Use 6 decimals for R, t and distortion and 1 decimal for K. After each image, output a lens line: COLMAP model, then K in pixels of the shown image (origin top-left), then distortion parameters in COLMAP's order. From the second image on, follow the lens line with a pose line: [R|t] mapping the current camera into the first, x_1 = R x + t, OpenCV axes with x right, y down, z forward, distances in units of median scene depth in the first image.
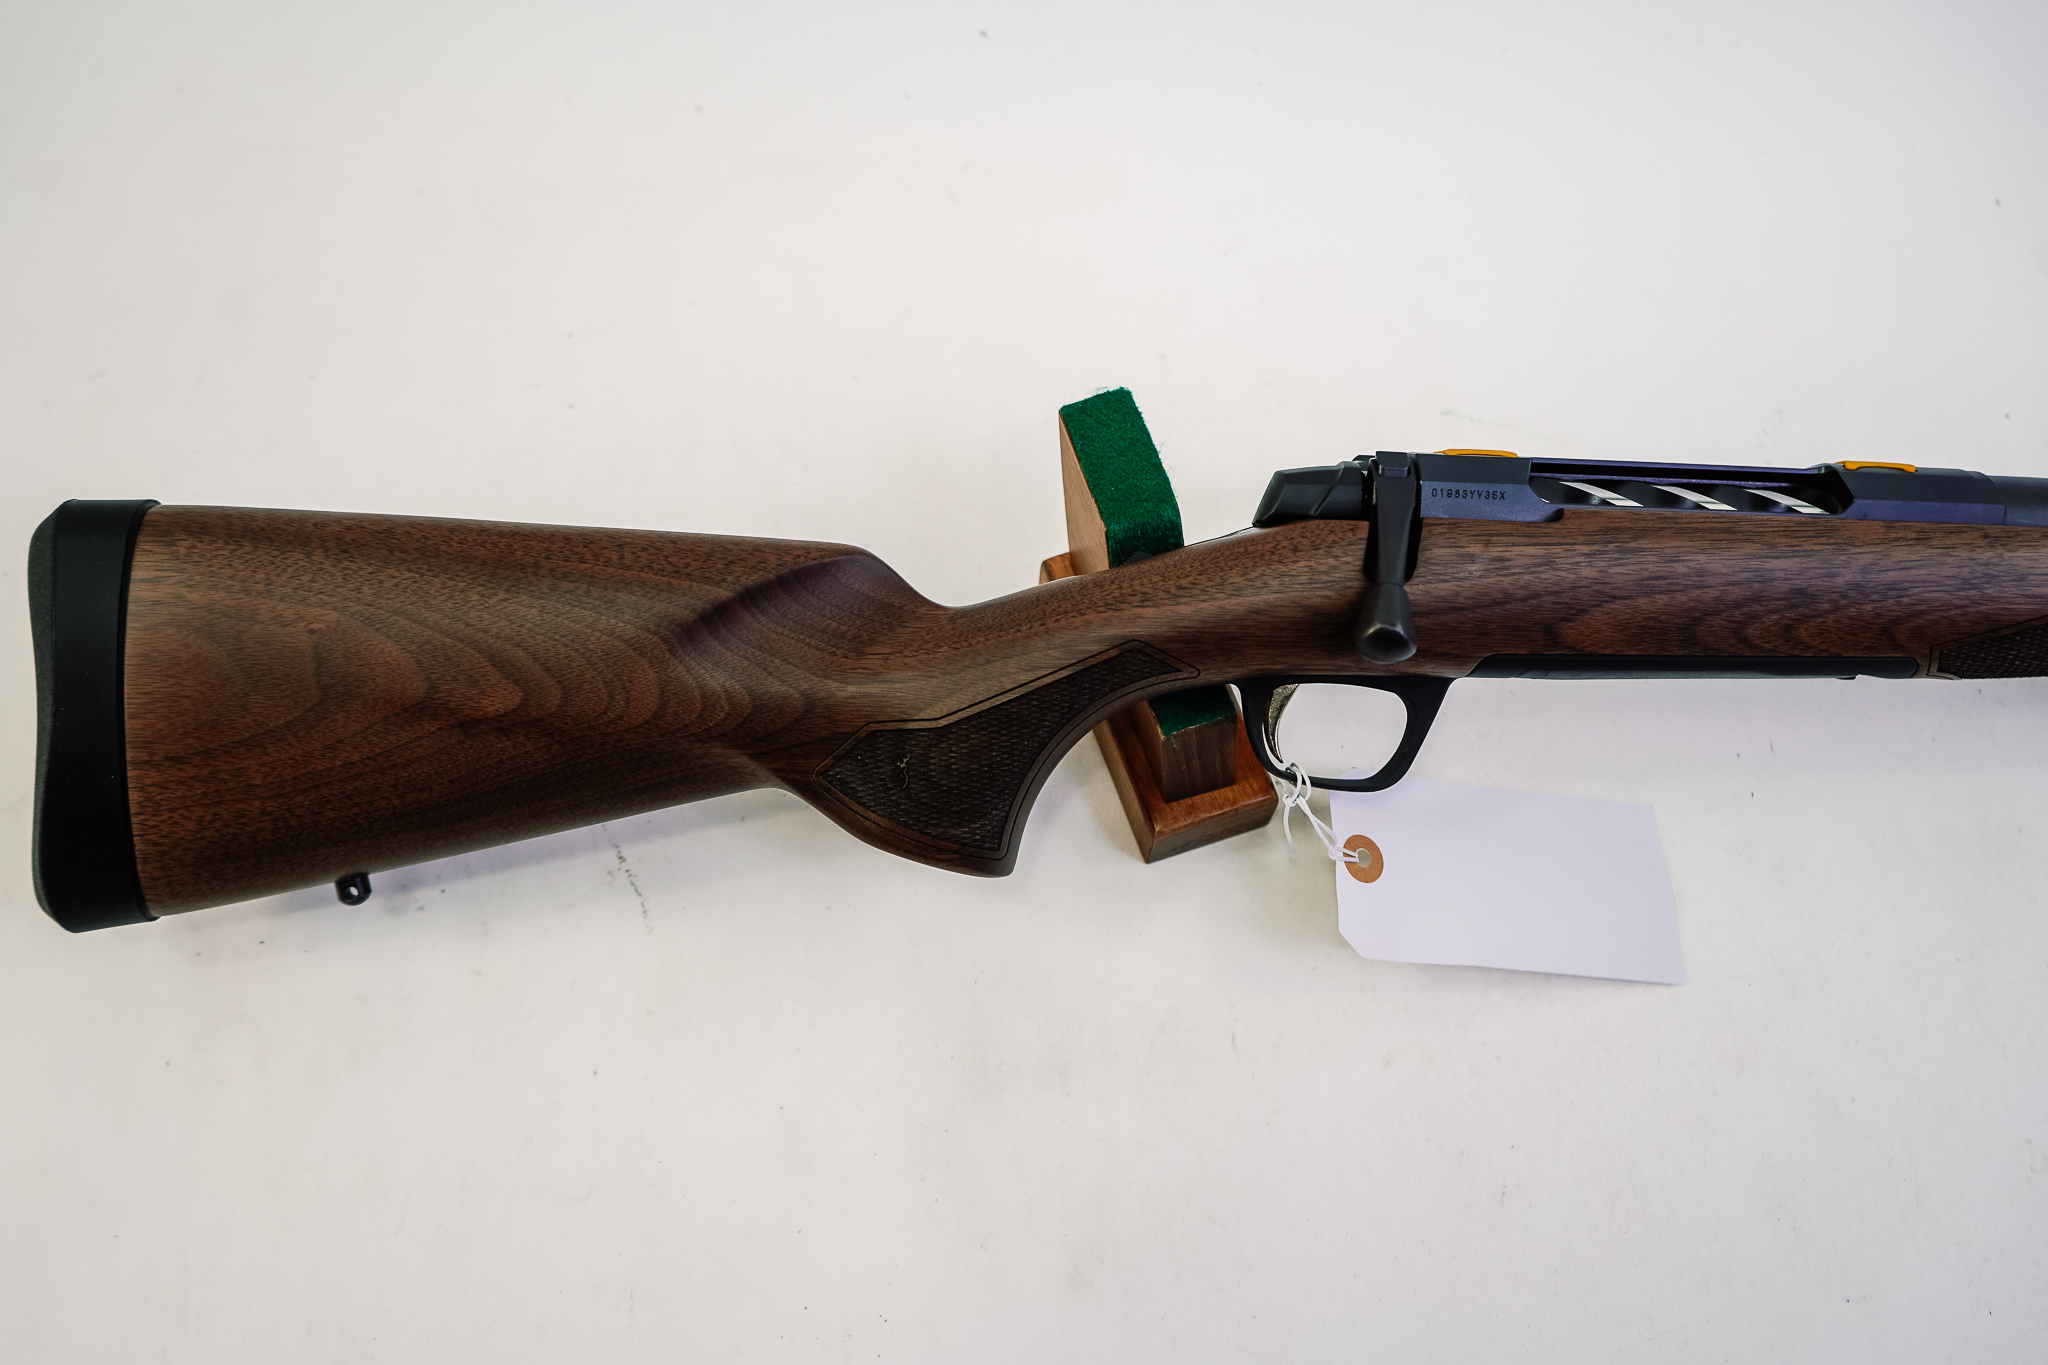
lens RADIAL K [[1700.4, 0, 1008.9], [0, 1700.4, 692.2], [0, 0, 1]] dist [-0.015394, 0.008406]
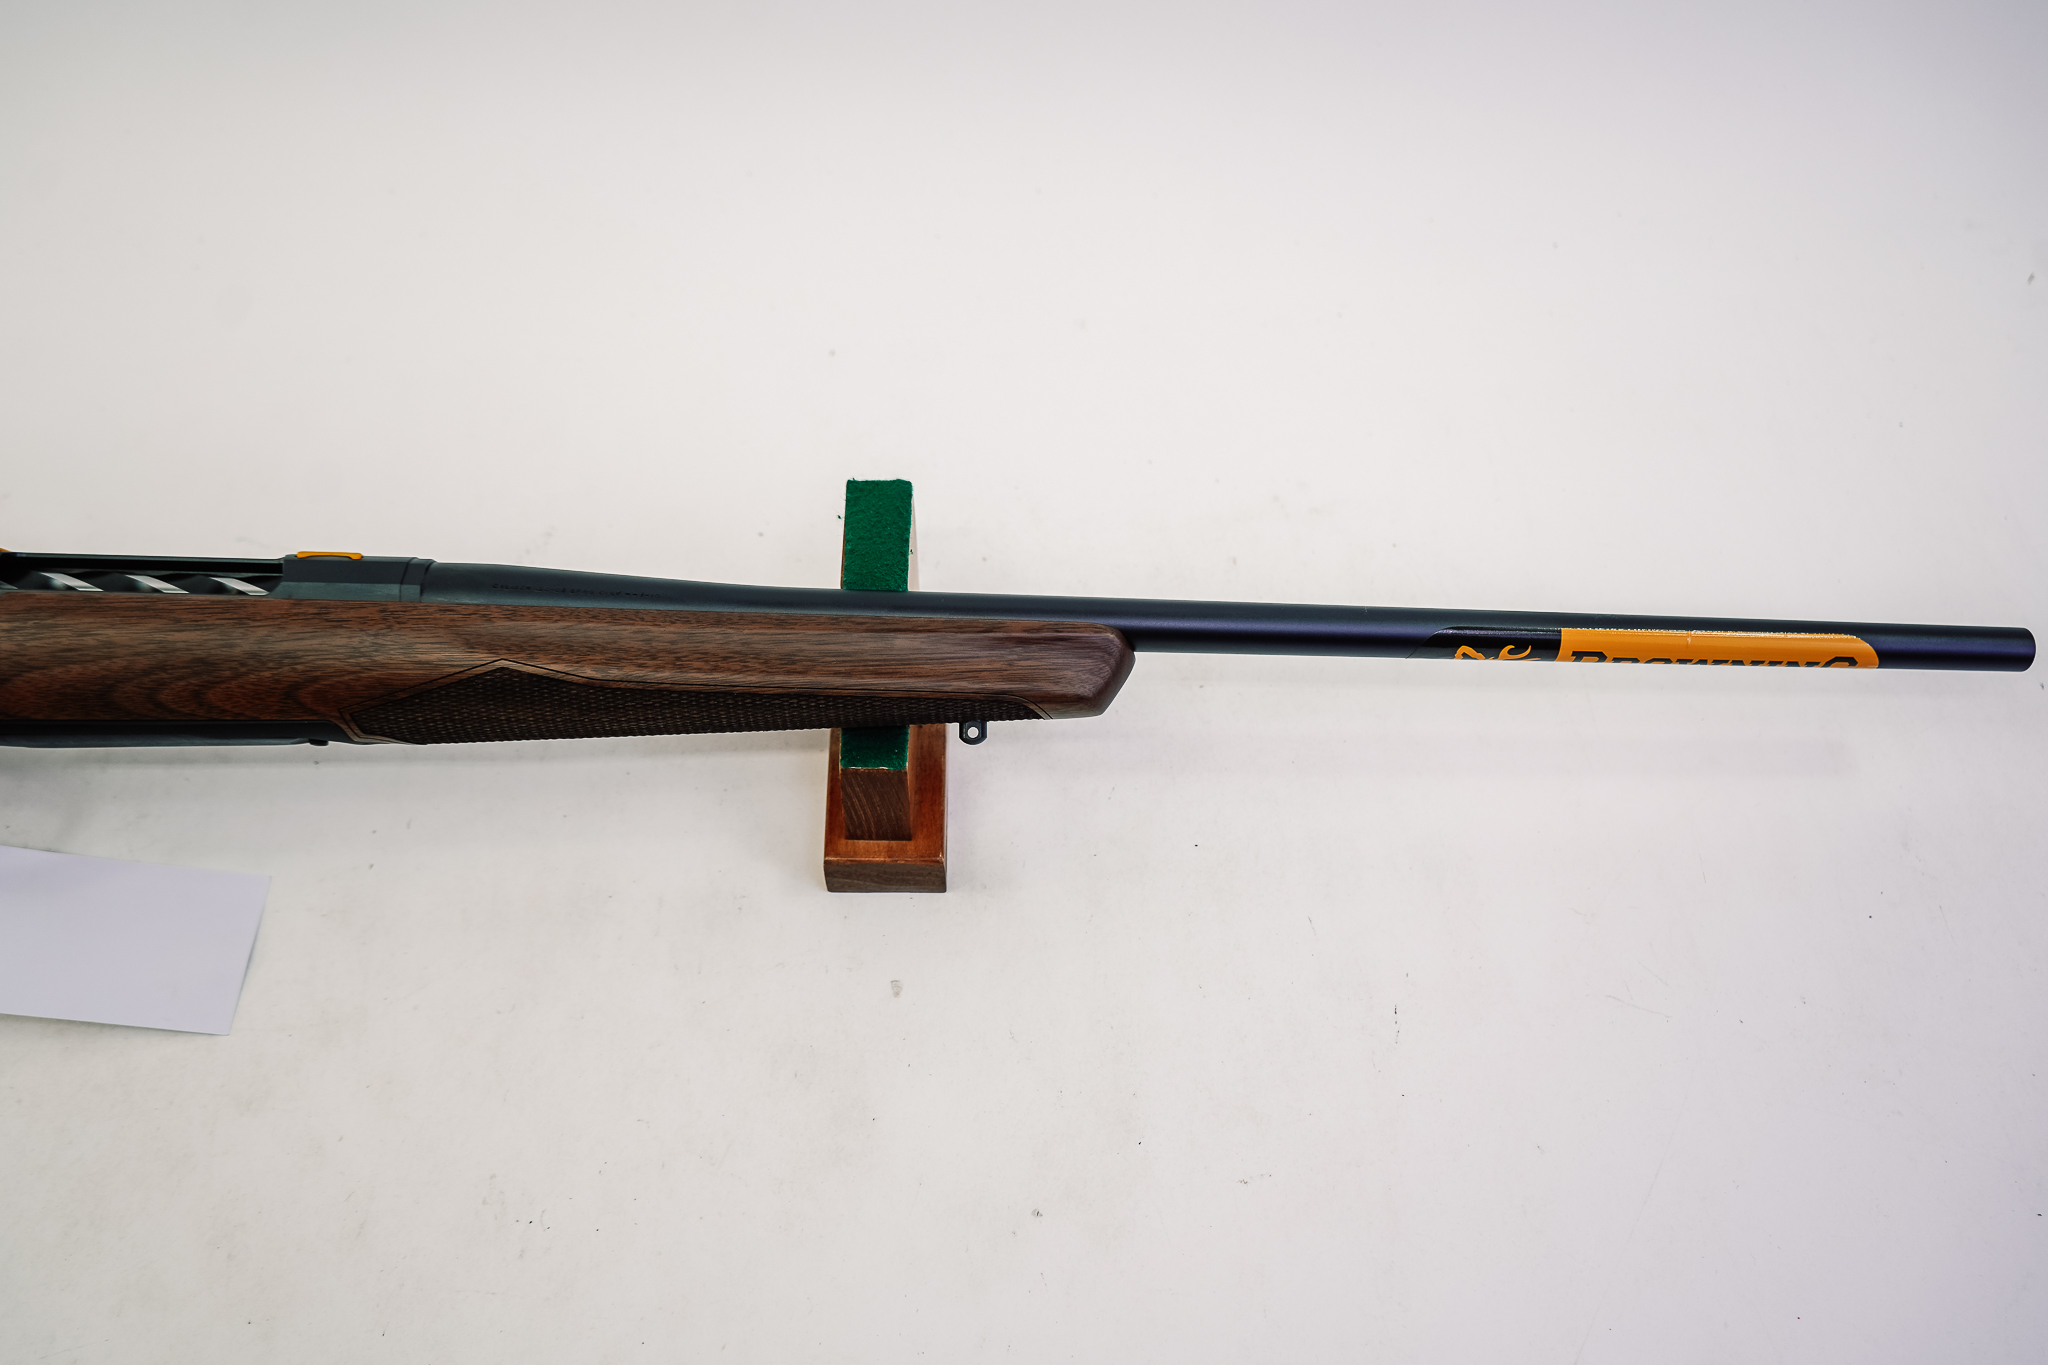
lens RADIAL K [[1700.4, 0, 1040.2], [0, 1700.4, 672.6], [0, 0, 1]] dist [-0.015394, 0.008406]
pose [[0.999585, -0.015657, -0.024163, 1.049620], [0.011853, 0.988580, -0.150230, 0.124539], [0.026239, 0.149881, 0.988356, -0.100397]]
